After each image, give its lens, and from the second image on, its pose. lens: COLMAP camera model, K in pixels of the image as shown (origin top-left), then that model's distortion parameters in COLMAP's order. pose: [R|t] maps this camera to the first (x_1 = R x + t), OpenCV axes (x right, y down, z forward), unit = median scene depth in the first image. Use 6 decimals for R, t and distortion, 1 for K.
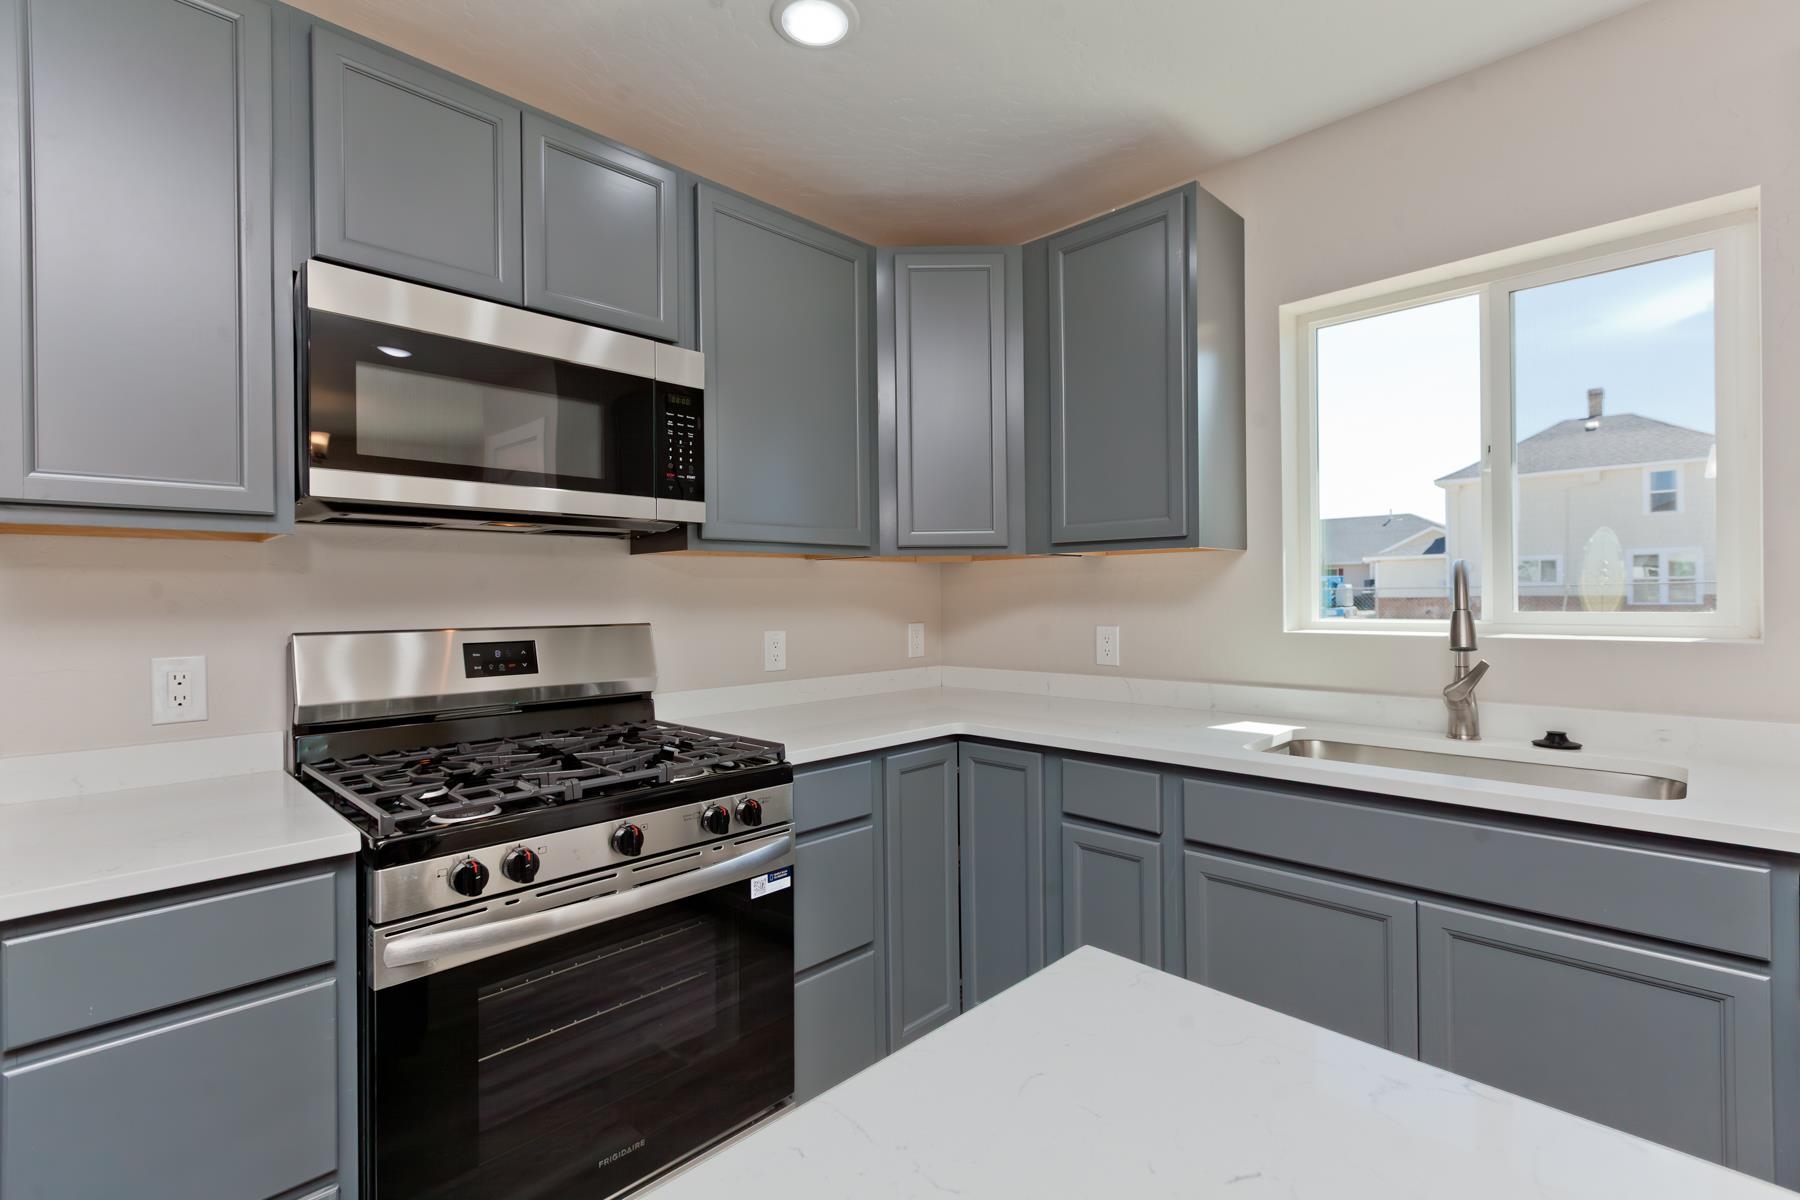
lens RADIAL K [[817.5, 0, 901.4], [0, 817.5, 594.0], [0, 0, 1]] dist [0.002460, -0.001285]
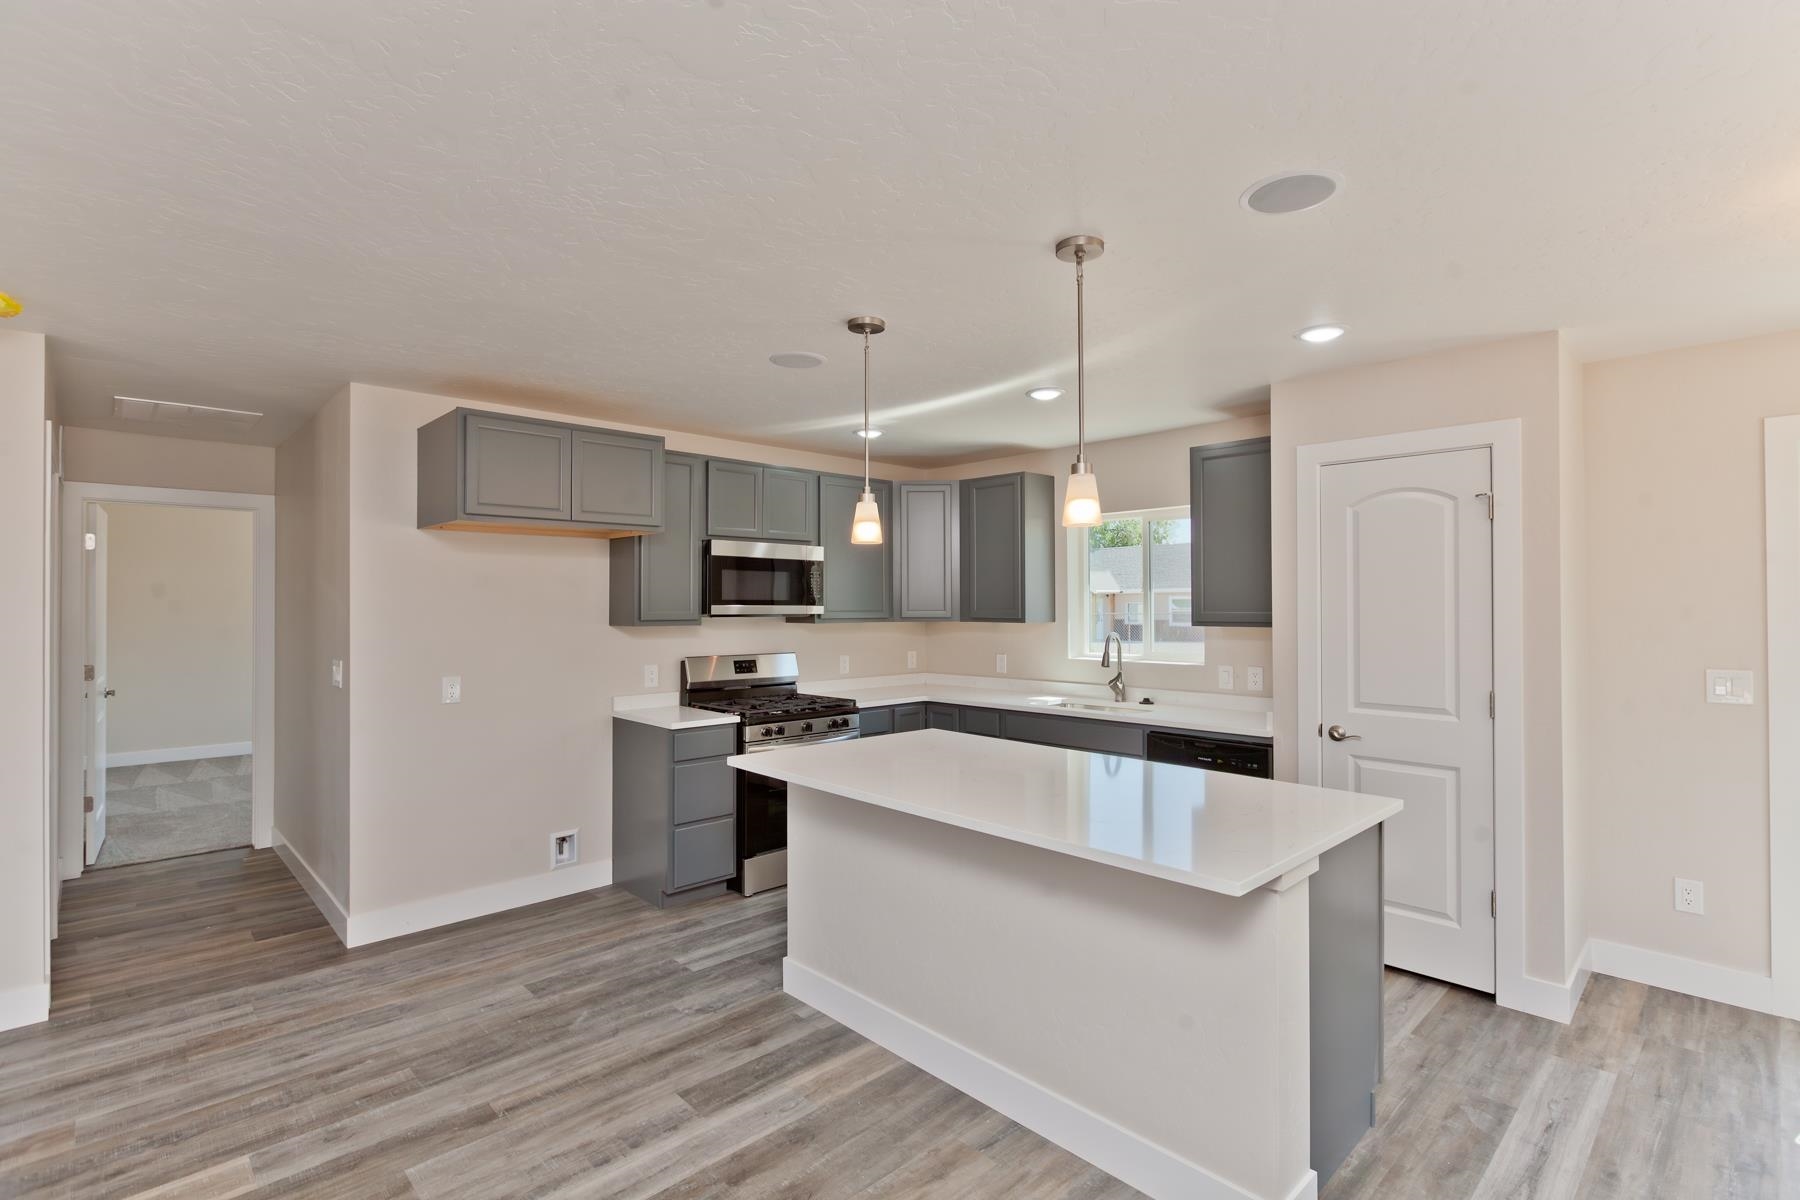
lens RADIAL K [[847.4, 0, 904.4], [0, 847.4, 601.7], [0, 0, 1]] dist [-0.004452, 0.000160]
pose [[0.999730, 0.008420, -0.021645, 0.068153], [-0.008531, 0.999951, -0.005065, -0.117796], [0.021601, 0.005248, 0.999753, -1.674849]]
